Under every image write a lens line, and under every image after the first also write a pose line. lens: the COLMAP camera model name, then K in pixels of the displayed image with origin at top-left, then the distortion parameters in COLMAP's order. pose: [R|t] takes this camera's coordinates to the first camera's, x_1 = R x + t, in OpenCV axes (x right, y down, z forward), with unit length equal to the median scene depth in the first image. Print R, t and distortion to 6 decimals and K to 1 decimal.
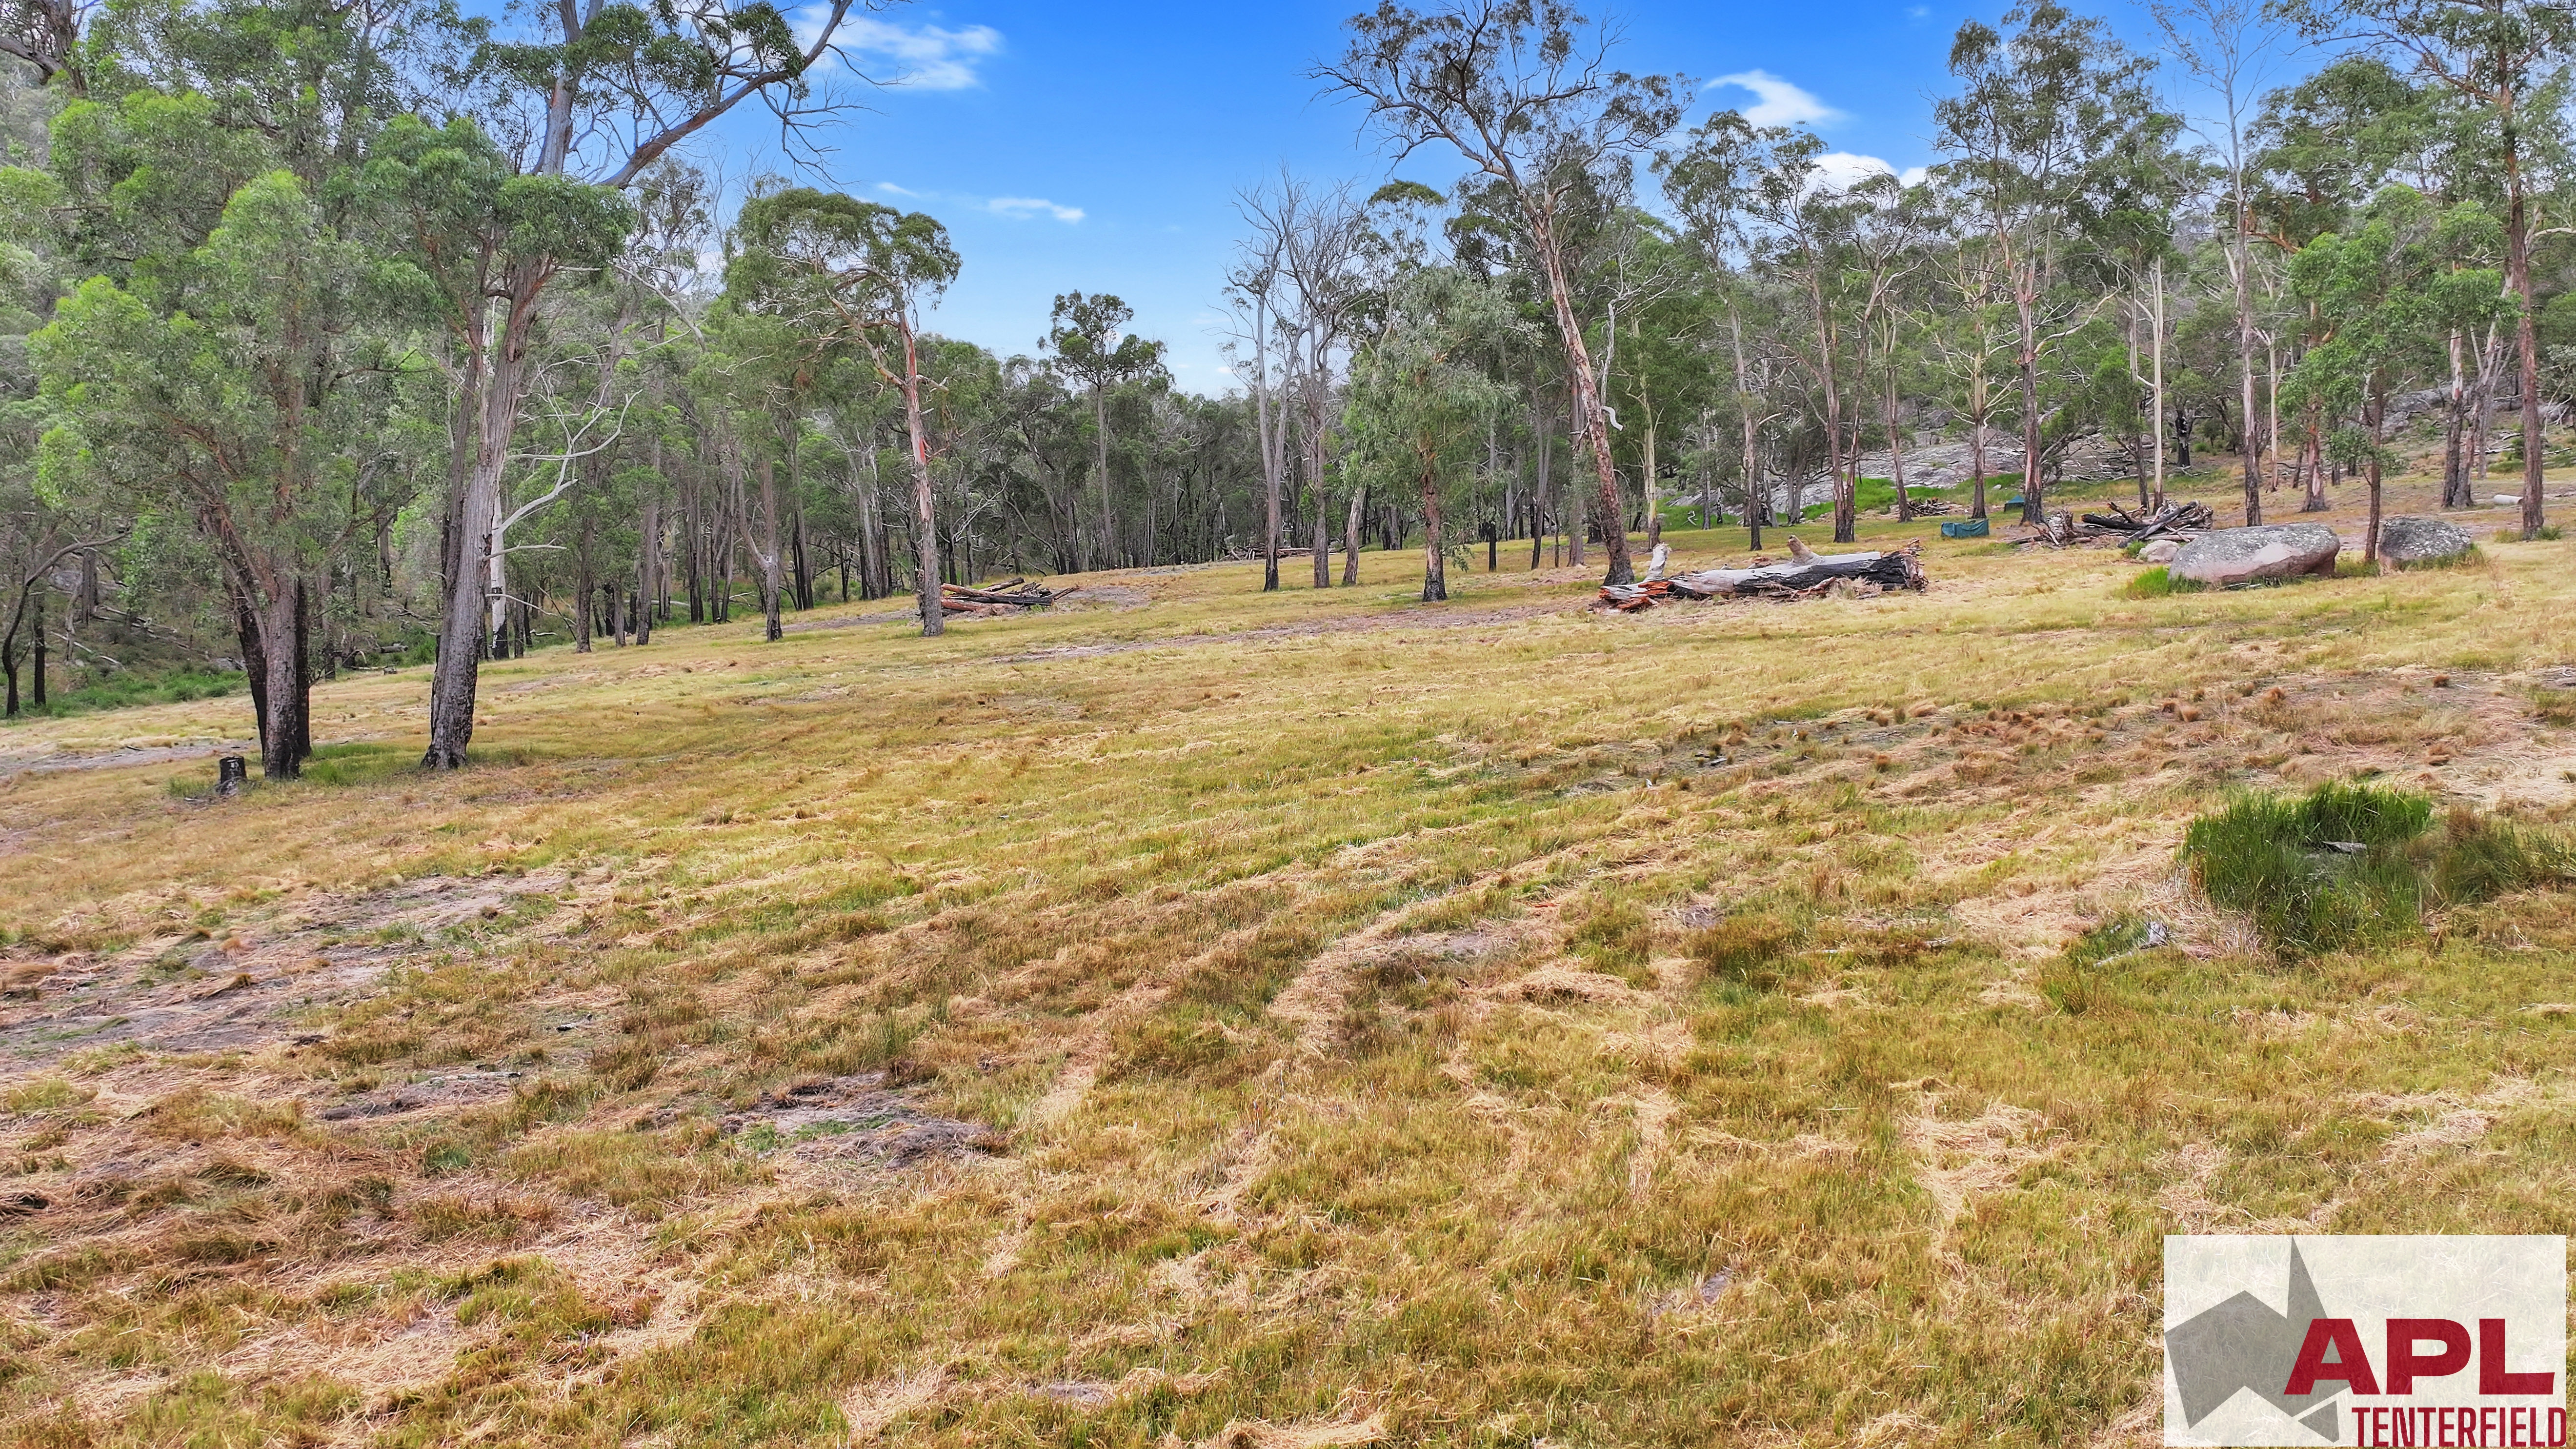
lens RADIAL K [[2127.6, 0, 1286.2], [0, 2127.6, 747.3], [0, 0, 1]] dist [0.026249, -0.053639]
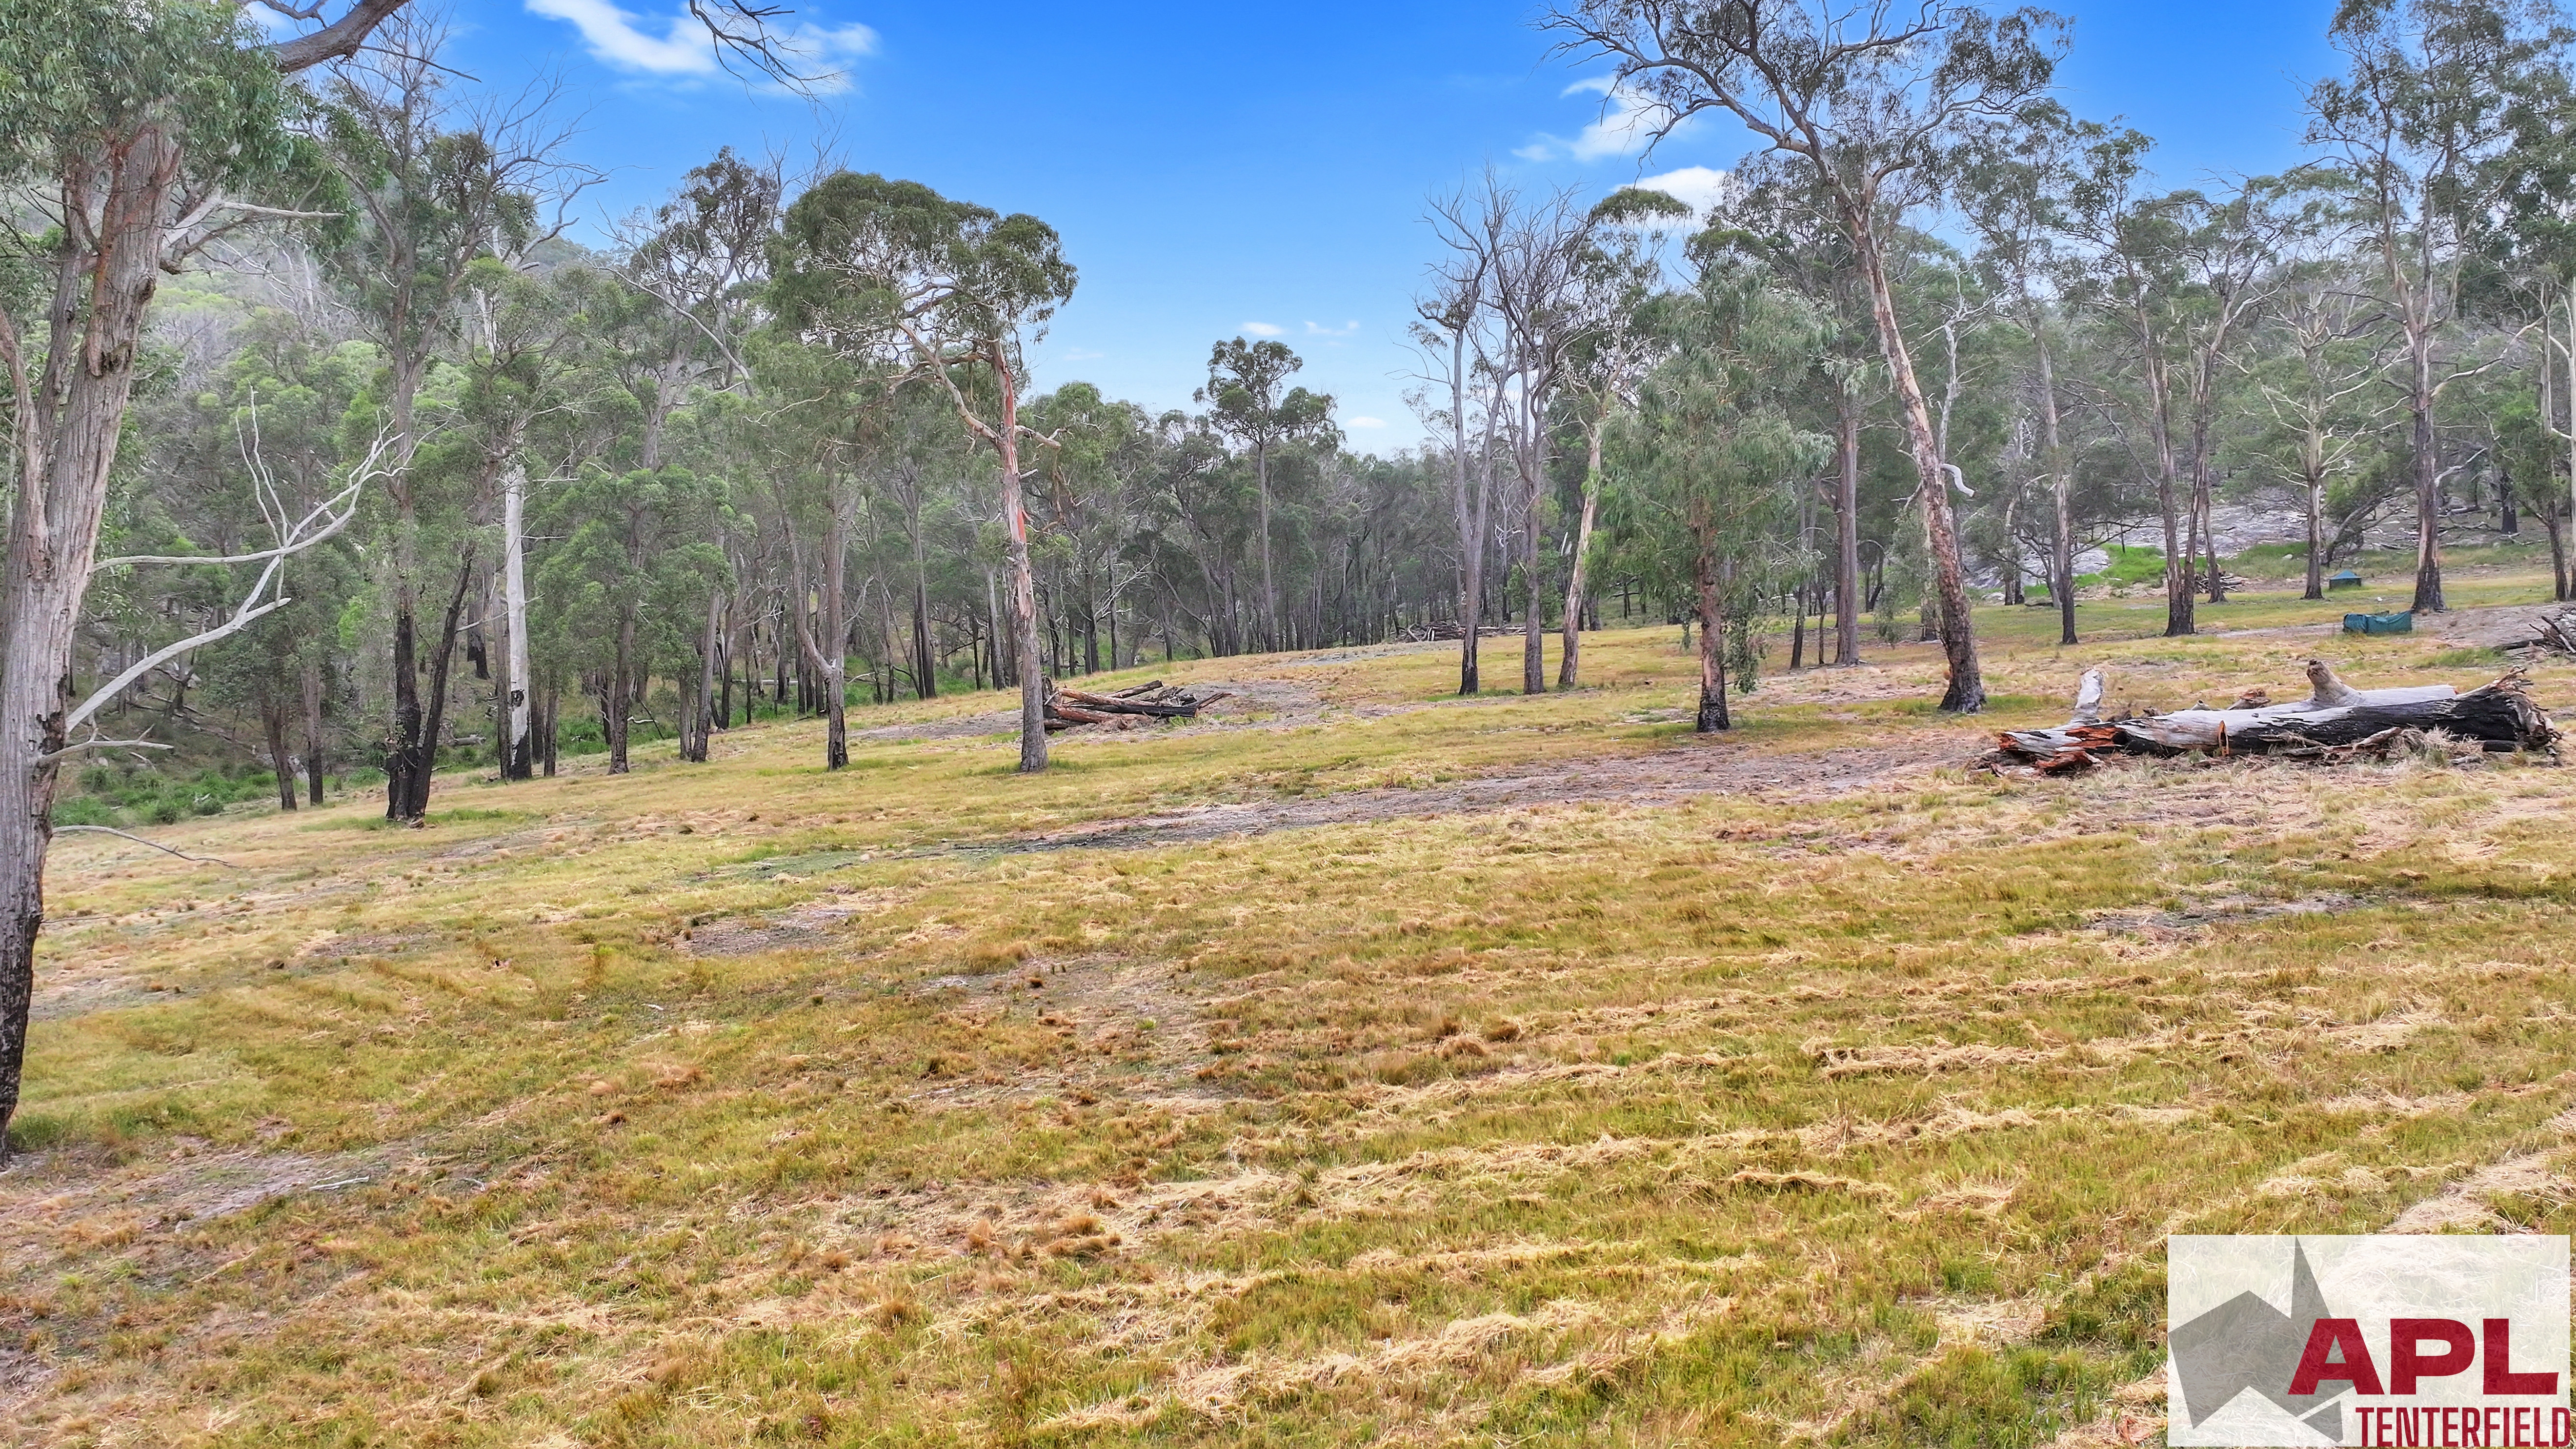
lens RADIAL K [[2130.4, 0, 1294.7], [0, 2130.4, 729.7], [0, 0, 1]] dist [-0.006992, 0.049087]
pose [[0.997334, 0.005726, -0.072748, -0.014196], [-0.008375, 0.999311, -0.036153, -0.030106], [0.072490, 0.036666, 0.996695, 0.191725]]
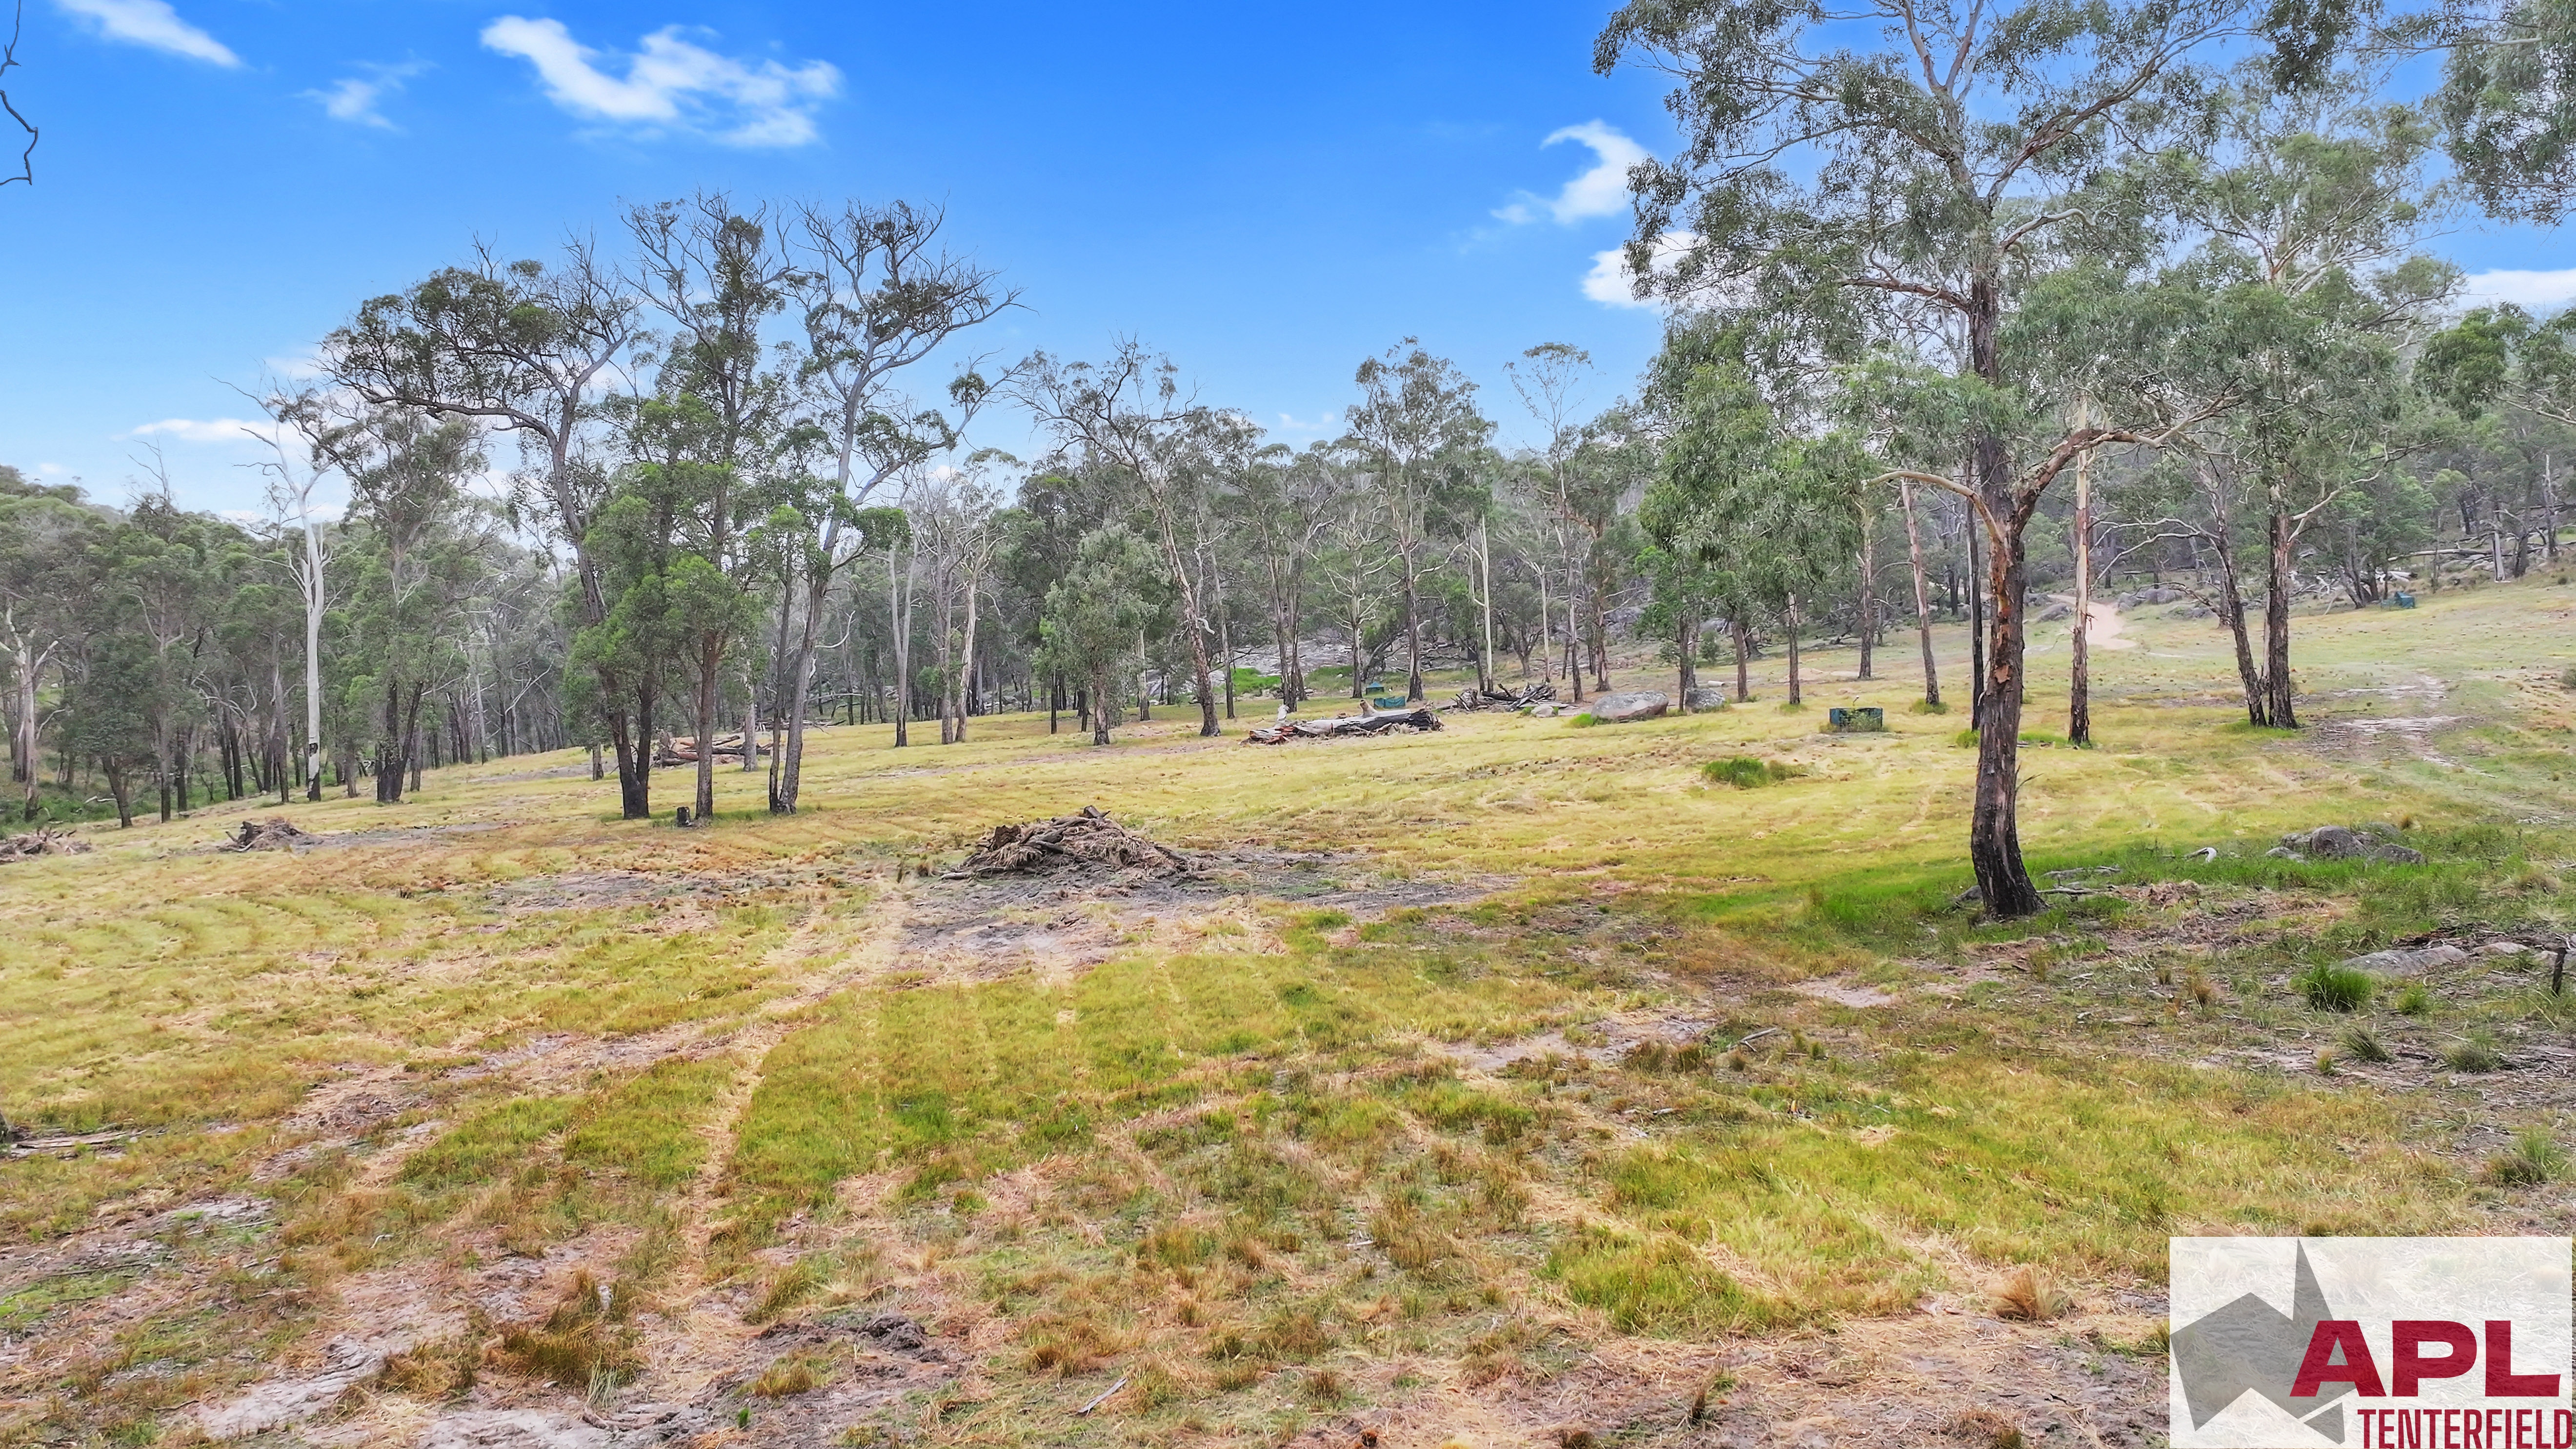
lens RADIAL K [[2127.6, 0, 1286.2], [0, 2127.6, 747.3], [0, 0, 1]] dist [0.026249, -0.053639]
pose [[0.942507, -0.003777, 0.334166, -0.223997], [0.033104, 0.996073, -0.082111, 0.043999], [-0.332544, 0.088452, 0.938931, -0.329781]]
